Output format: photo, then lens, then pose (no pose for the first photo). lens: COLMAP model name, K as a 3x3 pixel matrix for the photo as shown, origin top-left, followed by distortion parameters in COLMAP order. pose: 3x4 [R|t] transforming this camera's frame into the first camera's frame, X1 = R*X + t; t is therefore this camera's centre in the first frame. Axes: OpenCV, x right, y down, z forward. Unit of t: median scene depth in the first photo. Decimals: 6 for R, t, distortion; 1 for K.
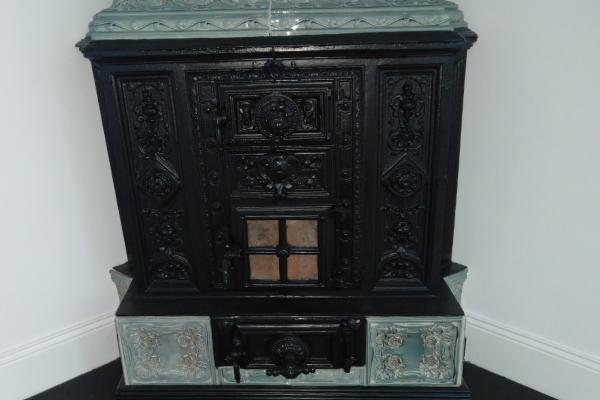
lens RADIAL K [[485.0, 0, 288.5], [0, 485.0, 220.8], [0, 0, 1]] dist [0.054659, -0.091542]
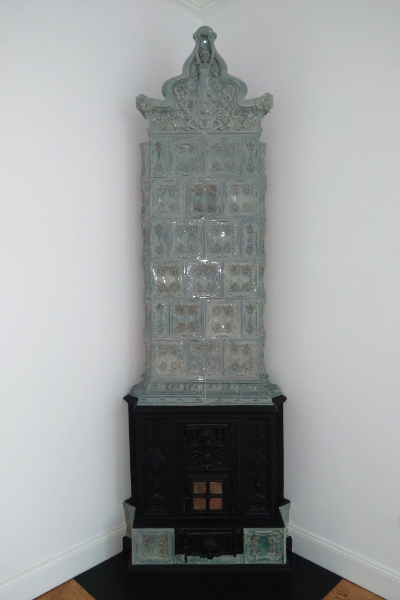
lens RADIAL K [[470.1, 0, 213.8], [0, 470.1, 241.9], [0, 0, 1]] dist [0.051549, -0.046273]
pose [[0.997331, 0.036371, 0.063307, -0.168569], [-0.013023, 0.941801, -0.335919, -0.315795], [-0.071841, 0.334198, 0.939761, -1.538746]]
